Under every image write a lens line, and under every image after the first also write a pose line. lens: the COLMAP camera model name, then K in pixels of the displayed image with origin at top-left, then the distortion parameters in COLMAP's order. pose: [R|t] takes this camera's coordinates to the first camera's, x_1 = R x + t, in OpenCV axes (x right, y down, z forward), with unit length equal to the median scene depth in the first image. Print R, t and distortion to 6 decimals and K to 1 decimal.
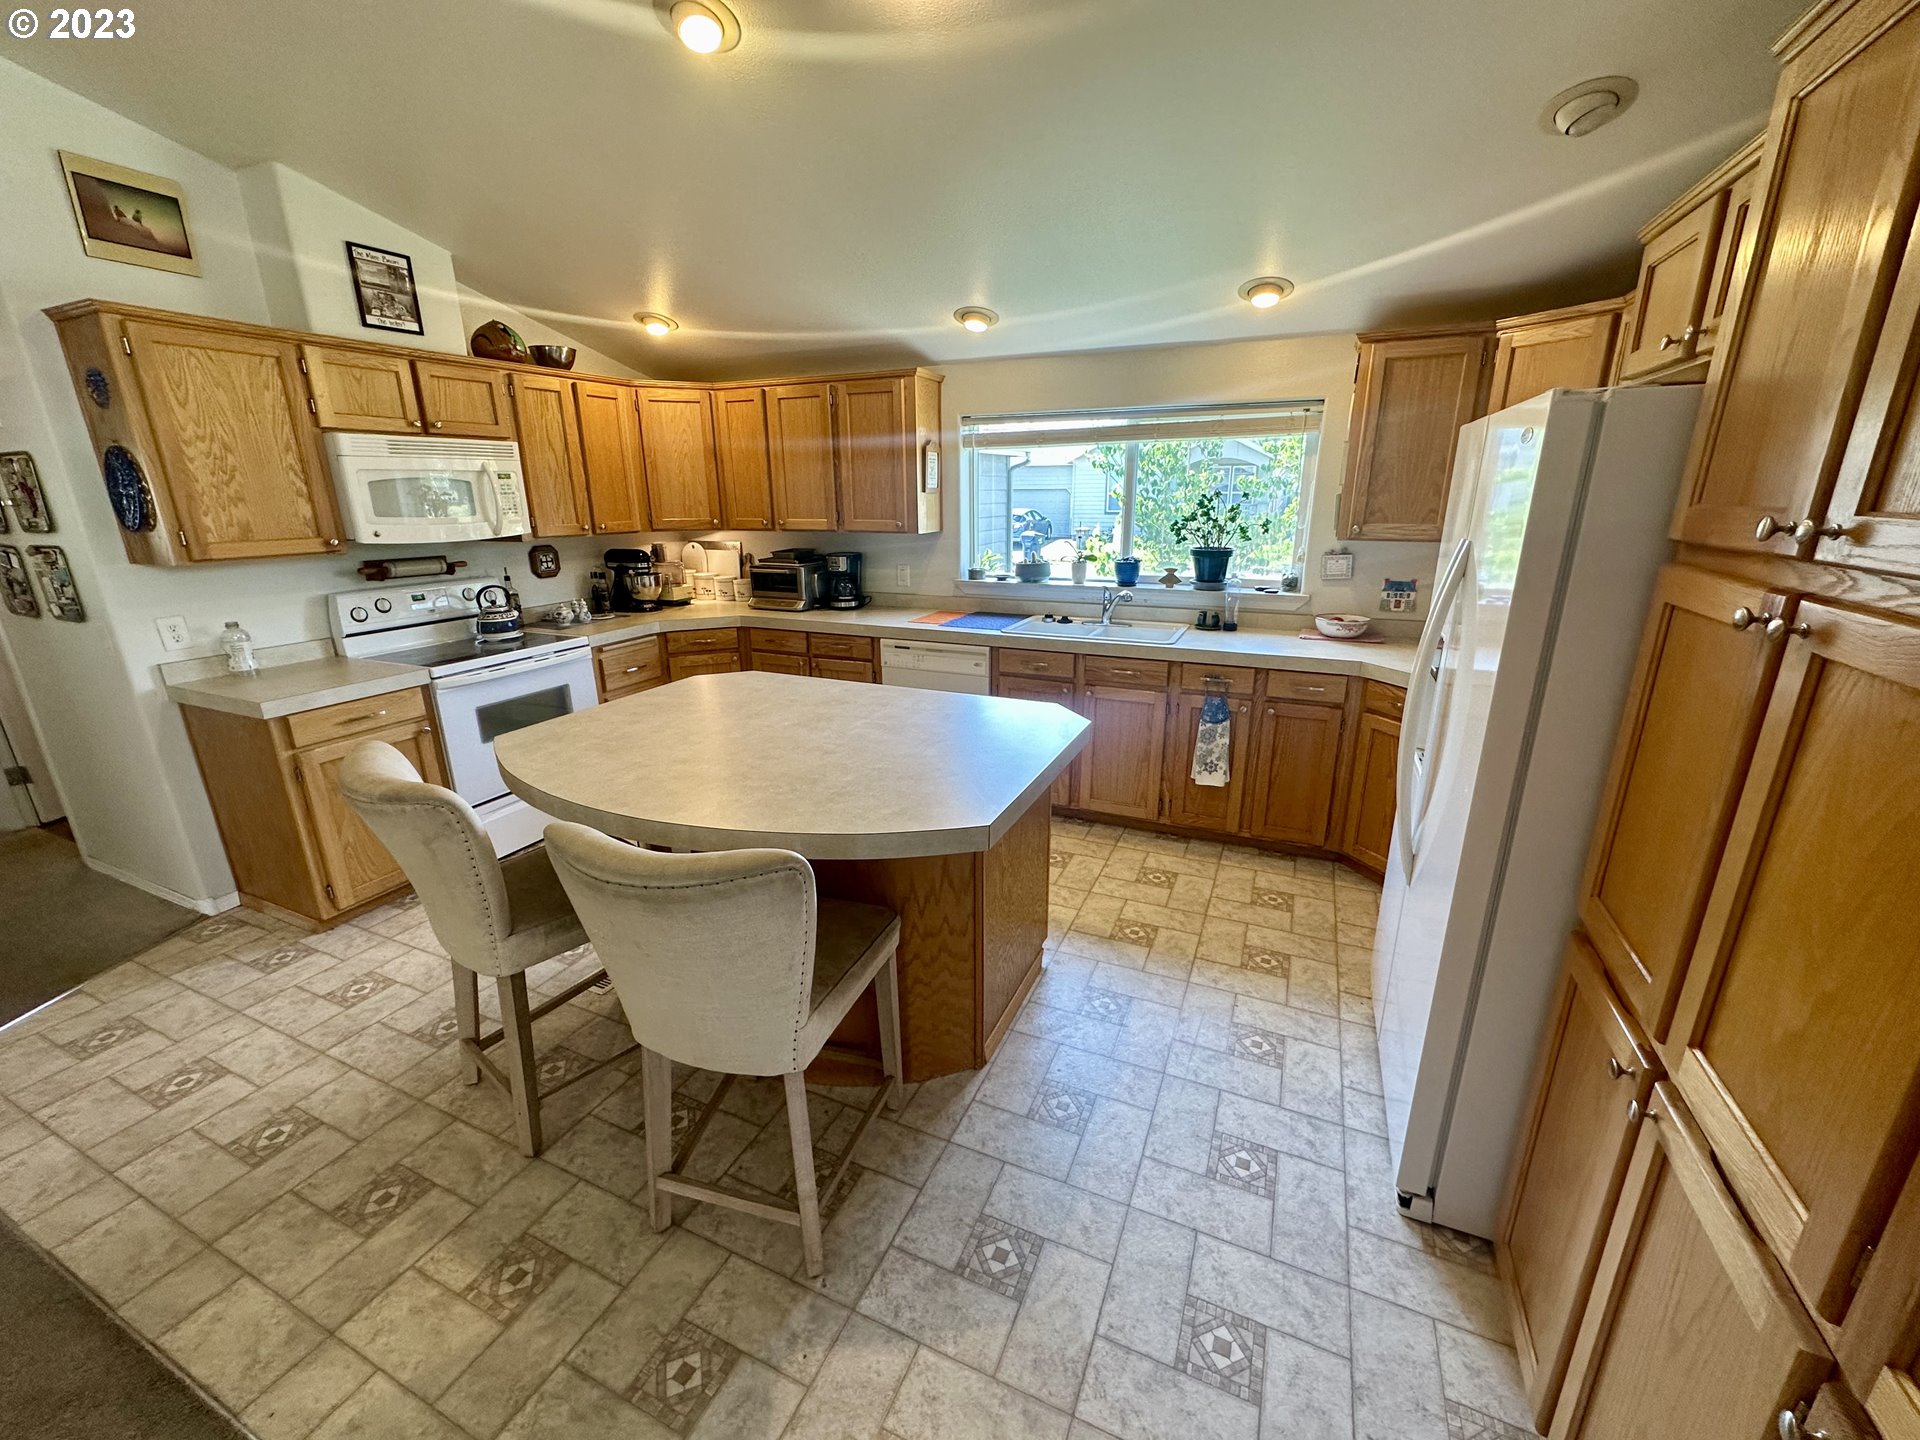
lens RADIAL K [[768.4, 0, 961.7], [0, 768.4, 717.1], [0, 0, 1]] dist [0.001813, 0.000288]
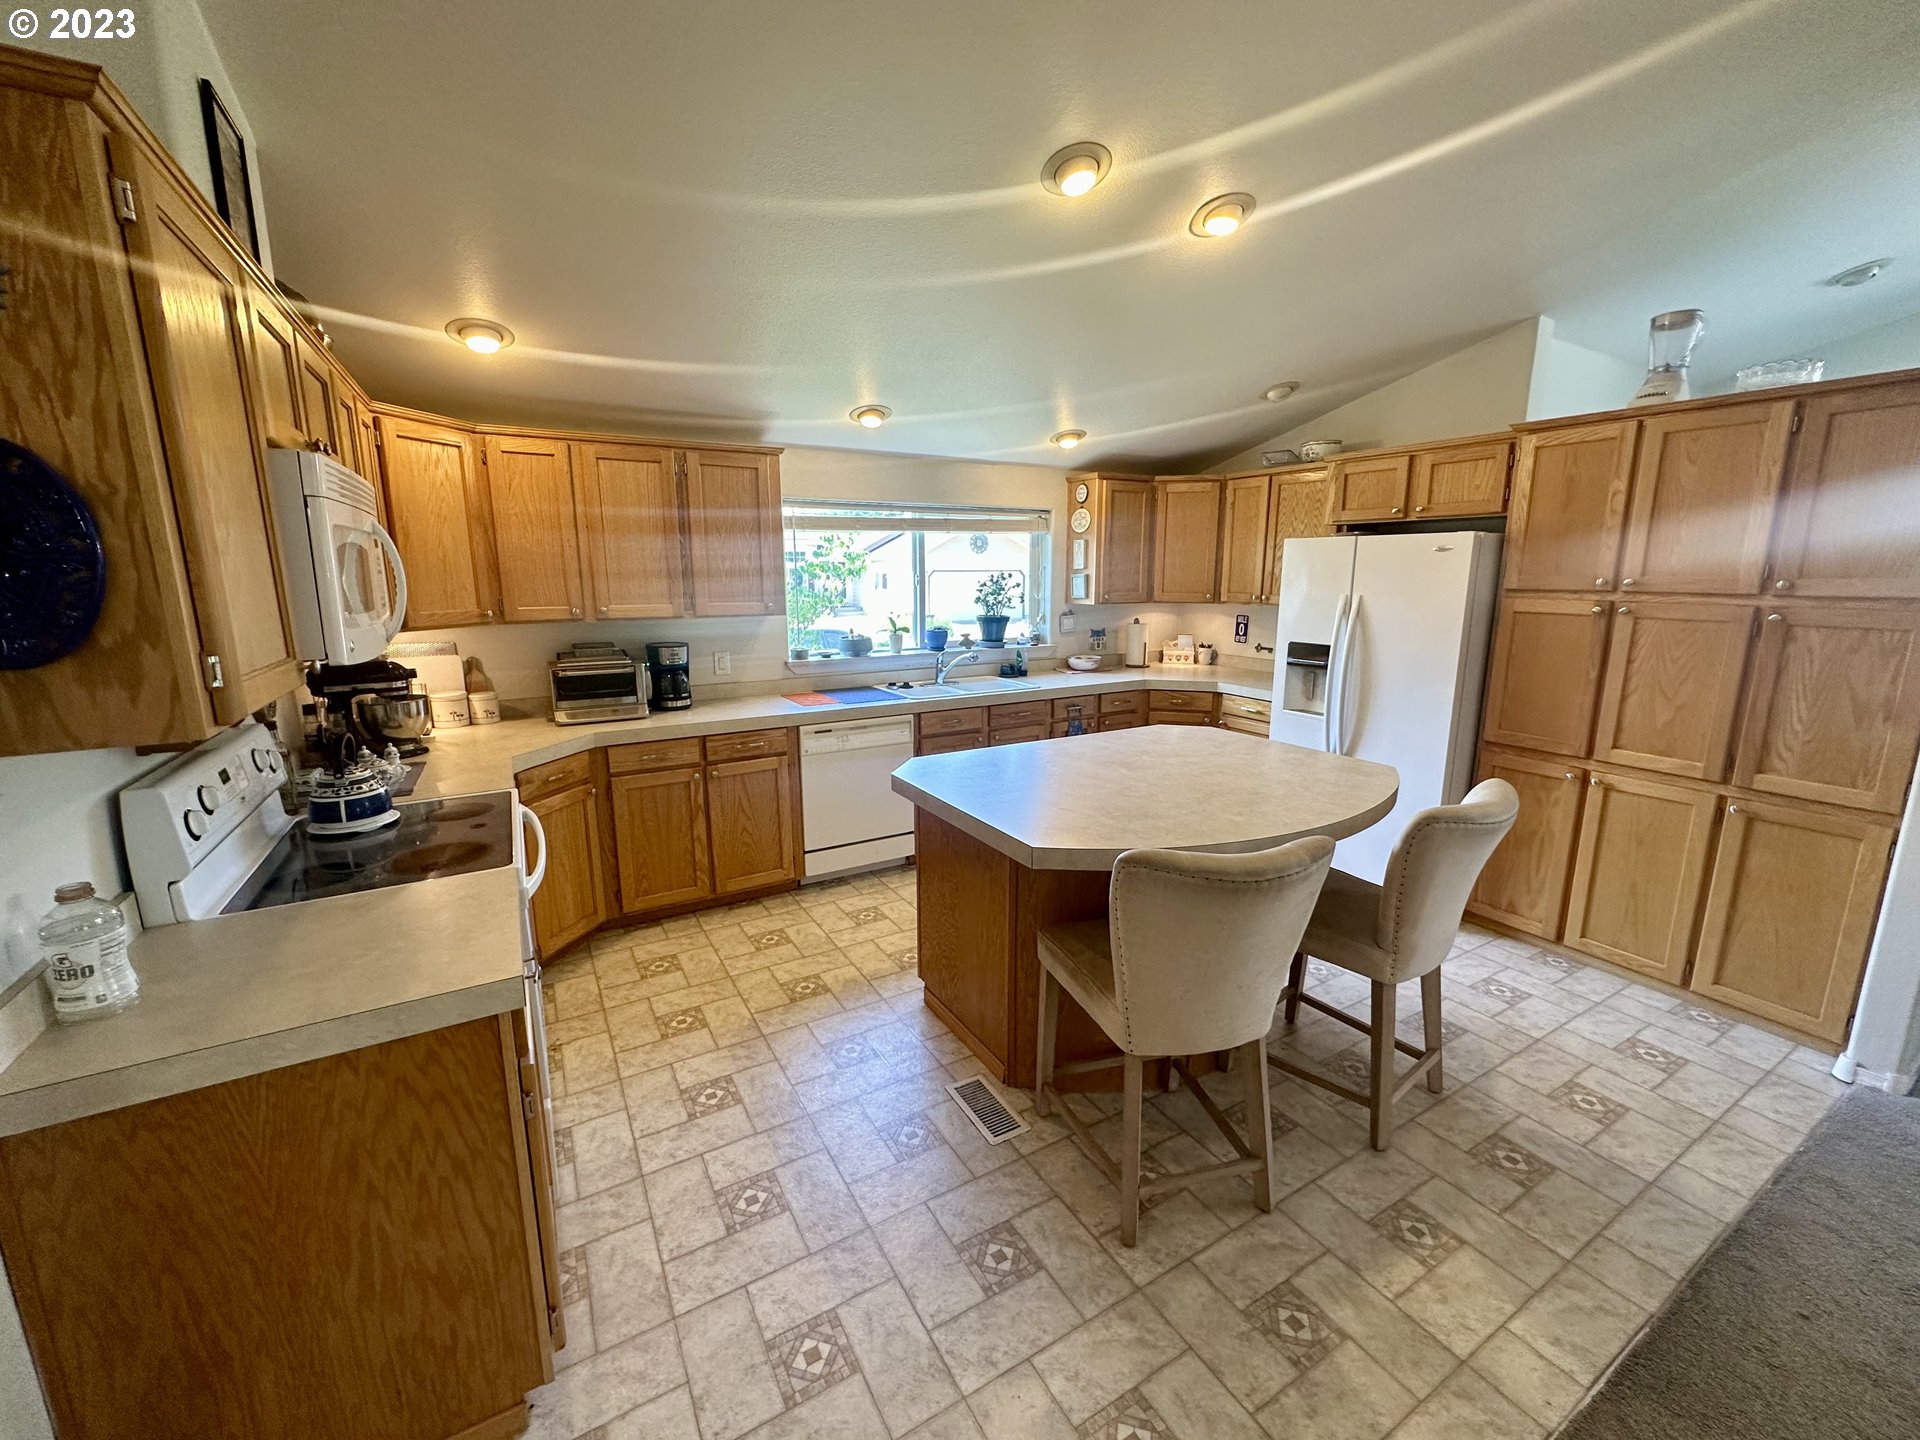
lens RADIAL K [[731.6, 0, 955.5], [0, 731.6, 747.8], [0, 0, 1]] dist [-0.012670, -0.000017]
pose [[0.591937, -0.182344, 0.785087, -0.697063], [0.230906, 0.971609, 0.051568, -0.078543], [-0.772200, 0.150756, 0.617235, 0.307984]]
